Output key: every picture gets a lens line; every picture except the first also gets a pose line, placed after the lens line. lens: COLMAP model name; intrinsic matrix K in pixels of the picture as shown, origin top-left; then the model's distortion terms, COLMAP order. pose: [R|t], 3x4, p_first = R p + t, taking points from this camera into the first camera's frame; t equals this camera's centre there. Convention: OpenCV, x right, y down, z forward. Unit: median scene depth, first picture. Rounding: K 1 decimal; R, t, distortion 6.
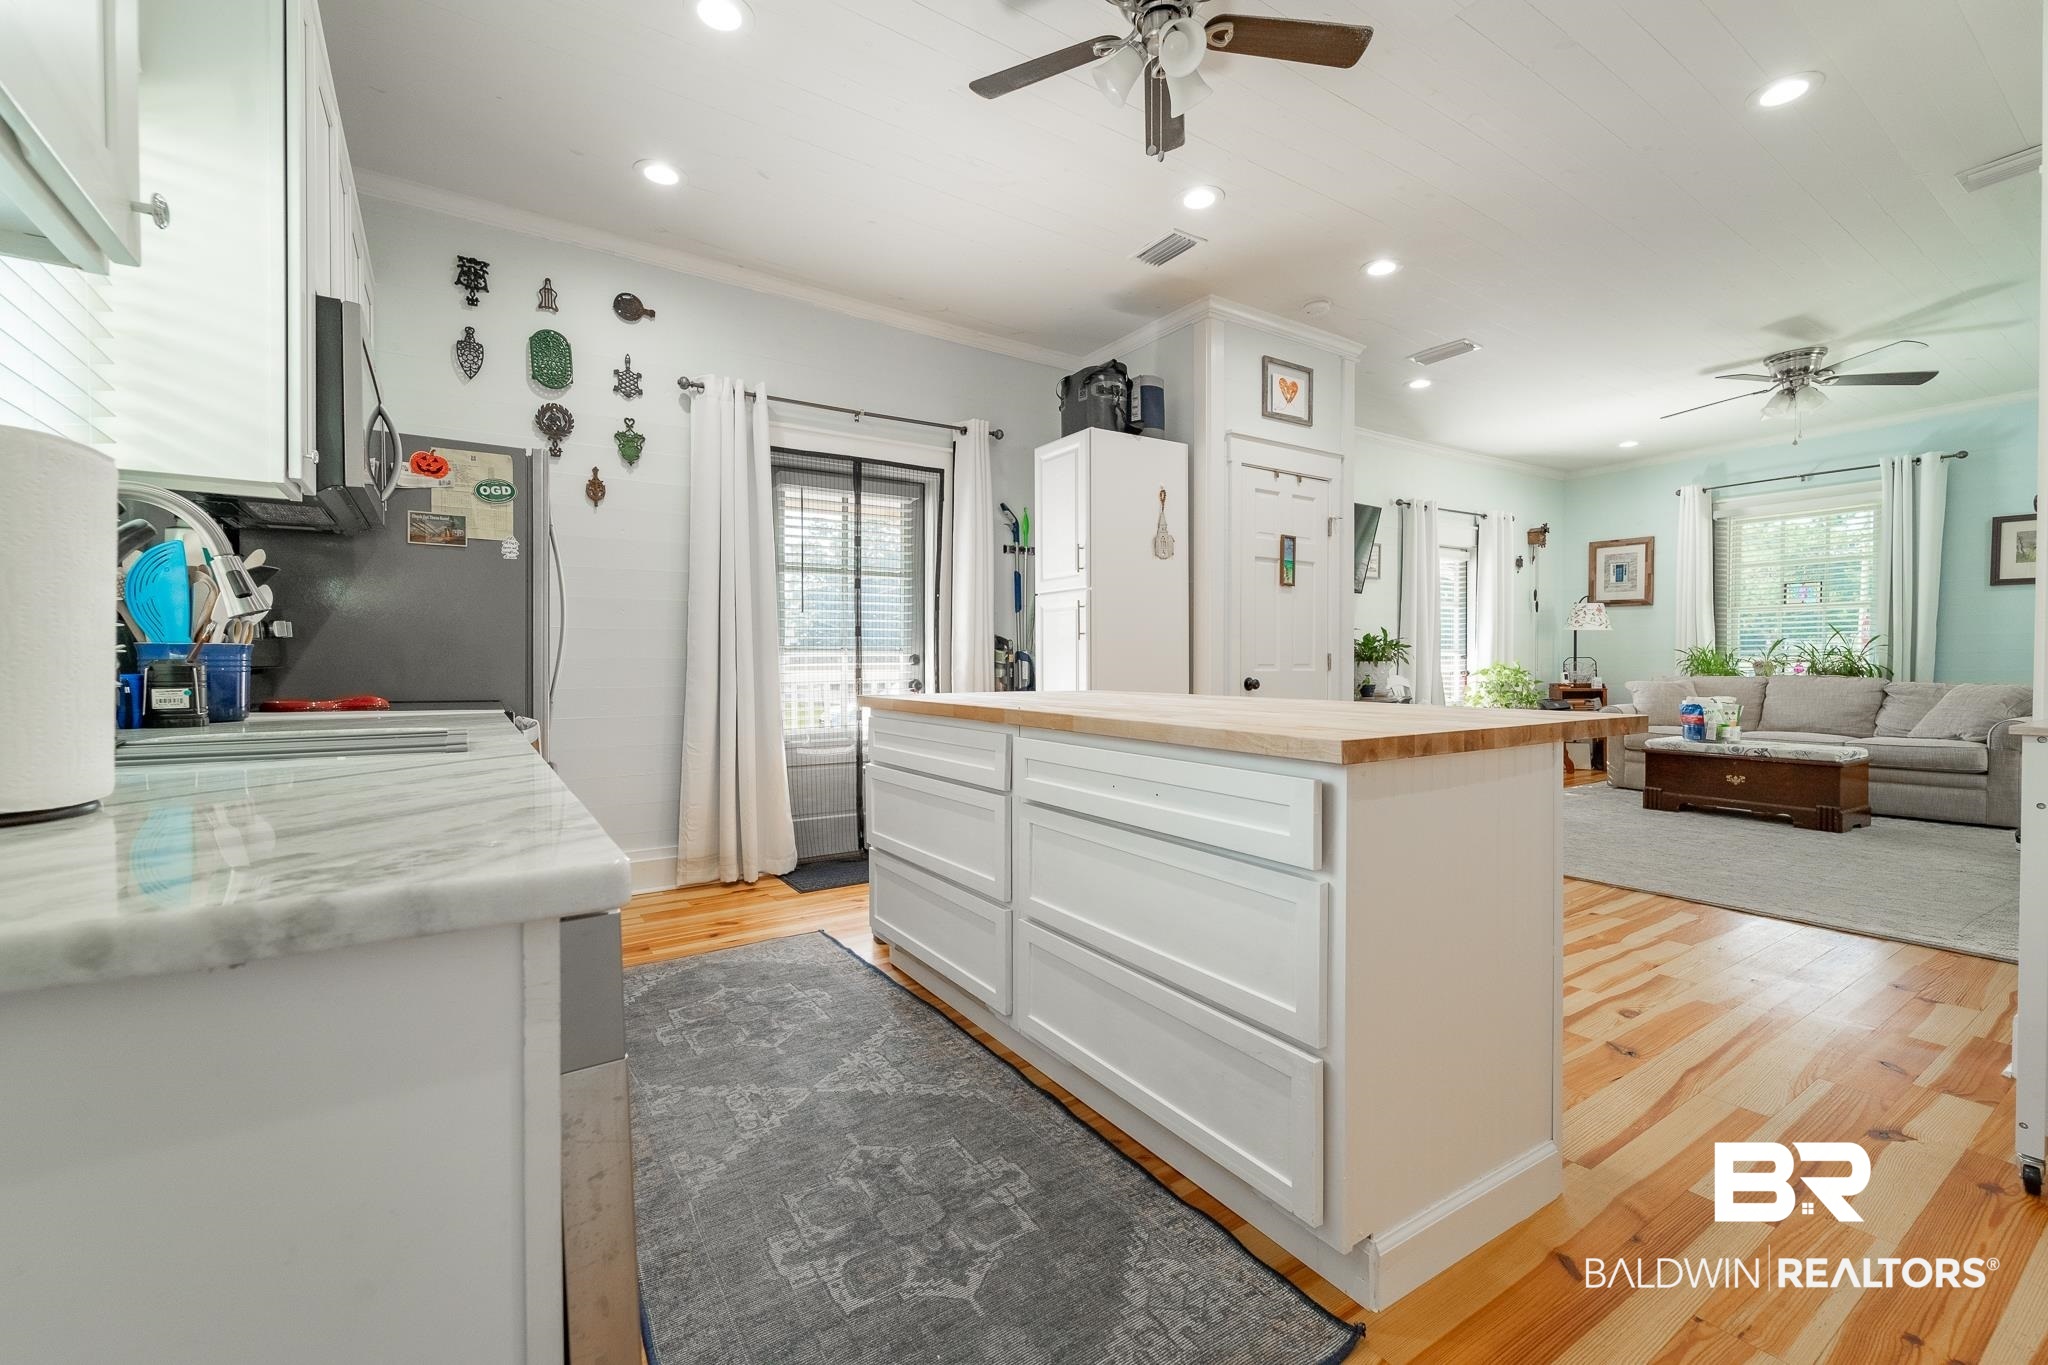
lens RADIAL K [[827.0, 0, 1026.8], [0, 827.0, 673.1], [0, 0, 1]] dist [0.006111, -0.000007]
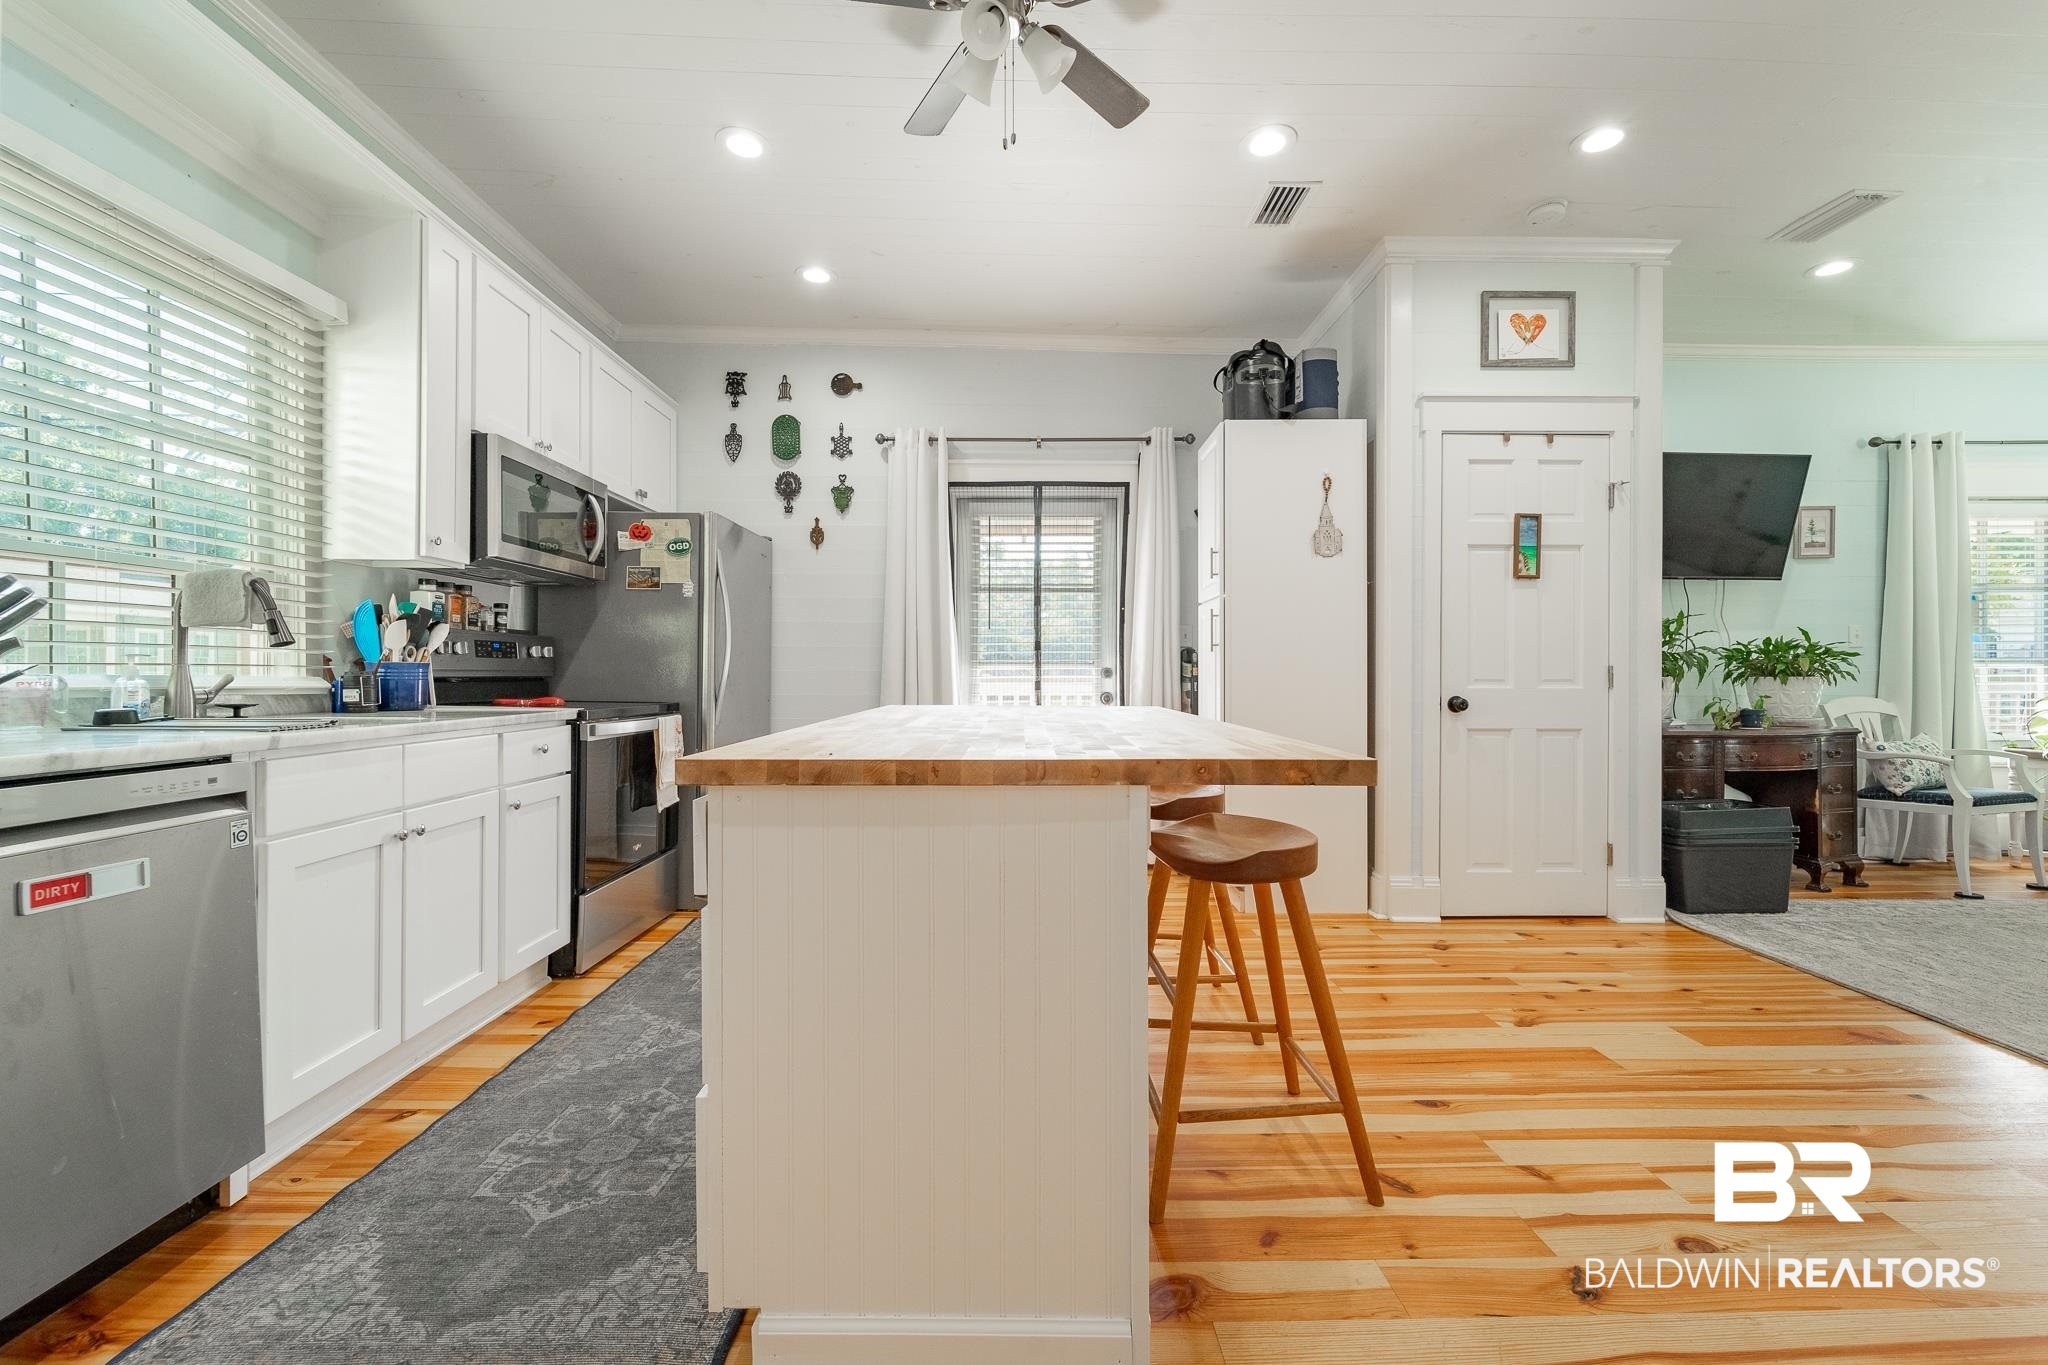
lens RADIAL K [[813.7, 0, 1043.6], [0, 813.7, 675.9], [0, 0, 1]] dist [0.001988, -0.000058]
pose [[0.849586, 0.004784, -0.527429, 0.338106], [-0.010892, 0.999905, -0.008476, -0.003269], [0.527338, 0.012946, 0.849557, 0.117130]]
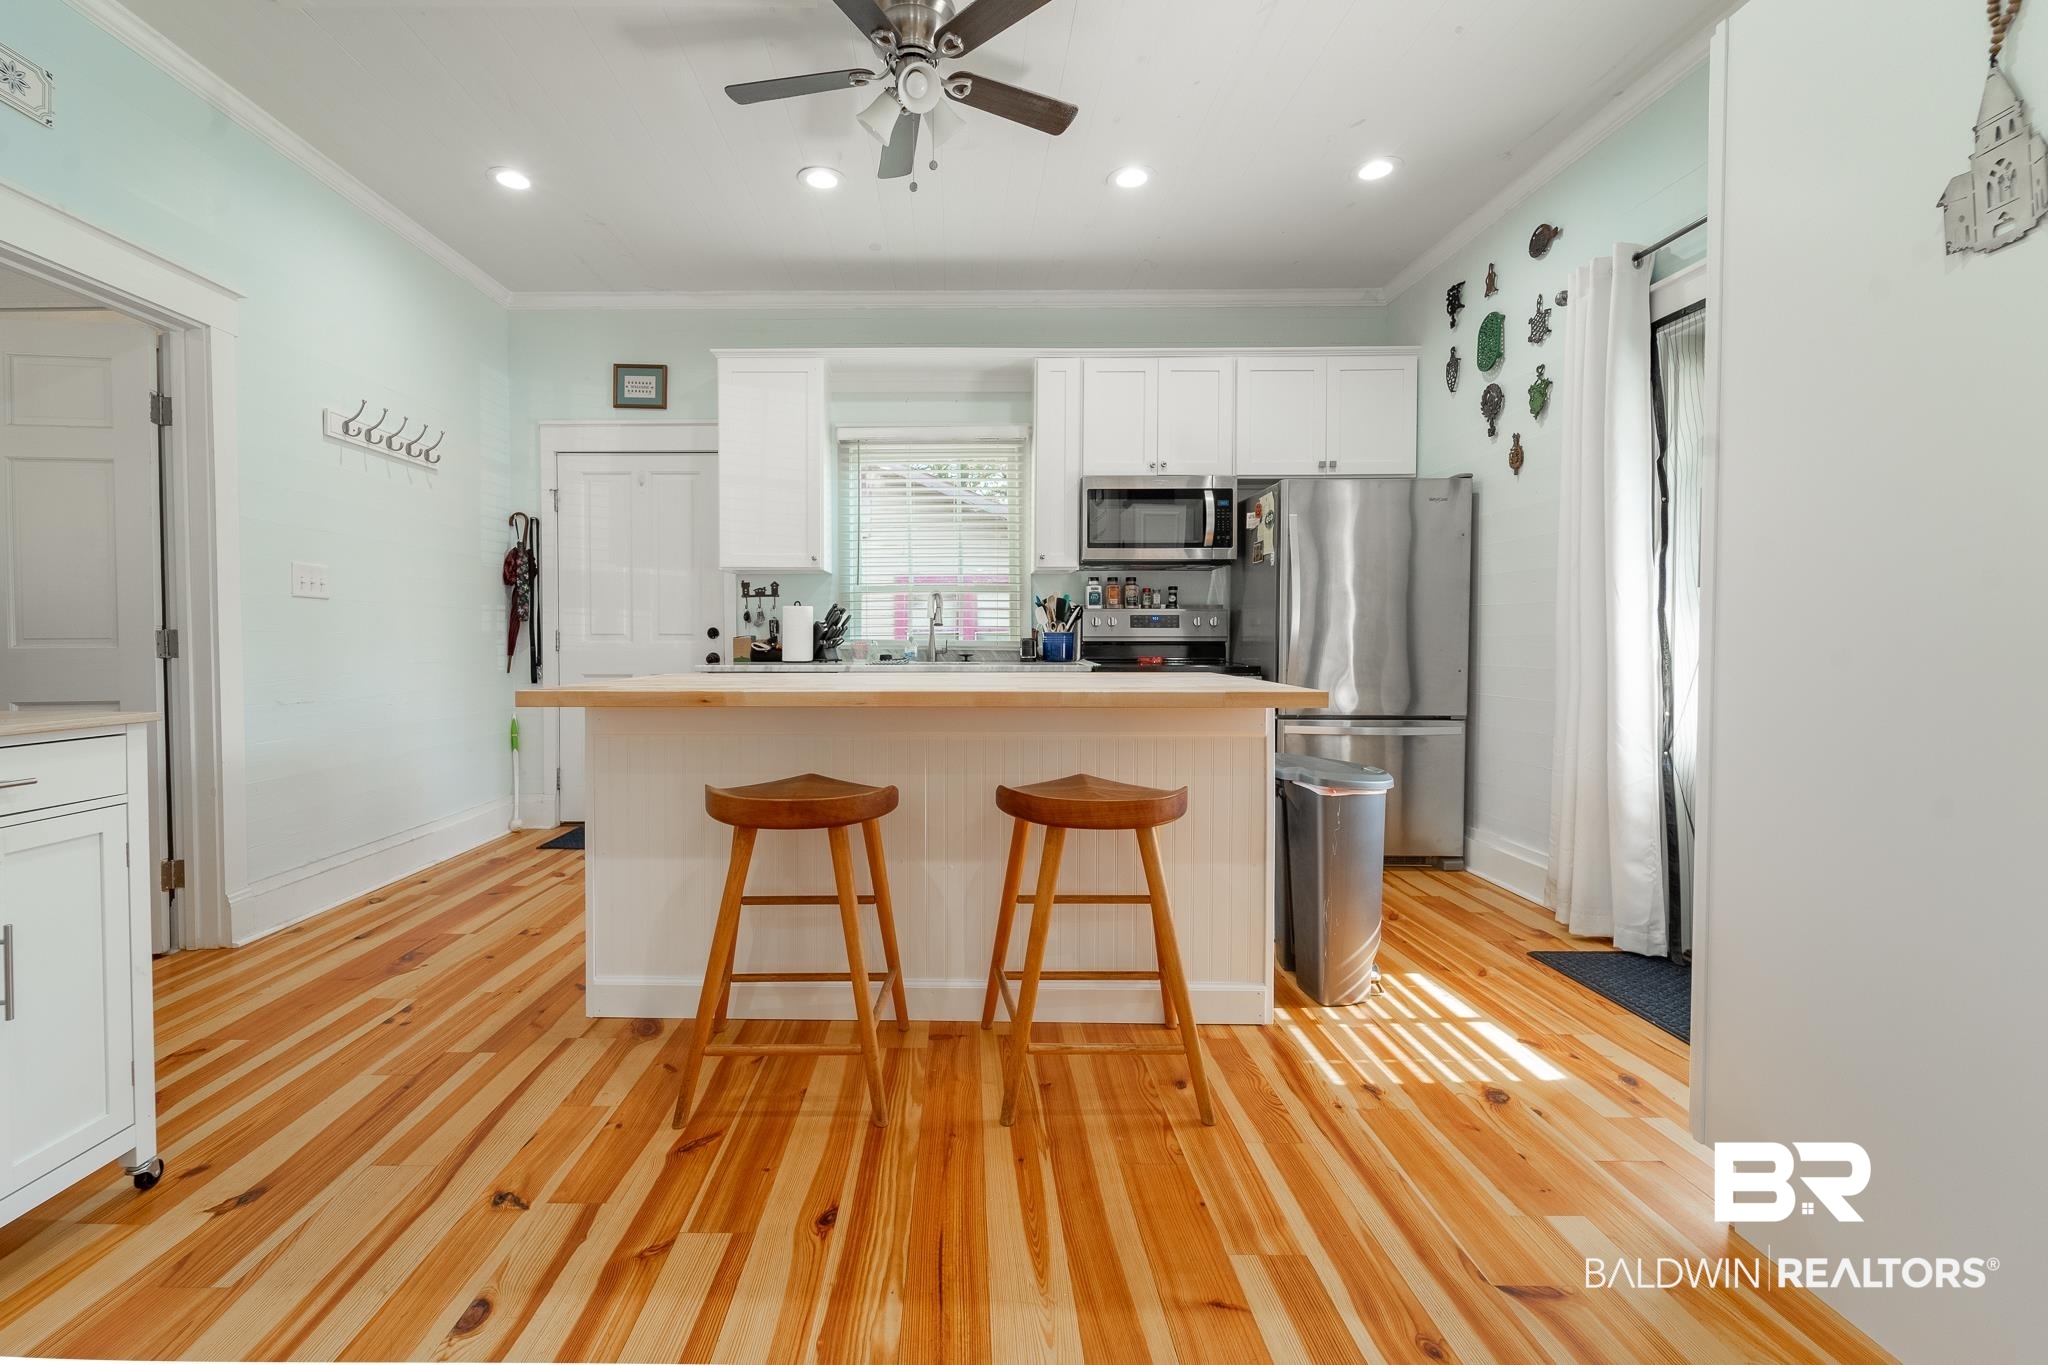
lens RADIAL K [[846.1, 0, 942.2], [0, 846.1, 658.8], [0, 0, 1]] dist [0.001529, 0.000086]
pose [[-0.562831, 0.022597, -0.826263, 0.531763], [-0.010053, 0.999365, 0.034178, -0.014579], [0.826511, 0.027543, -0.562246, 0.822518]]
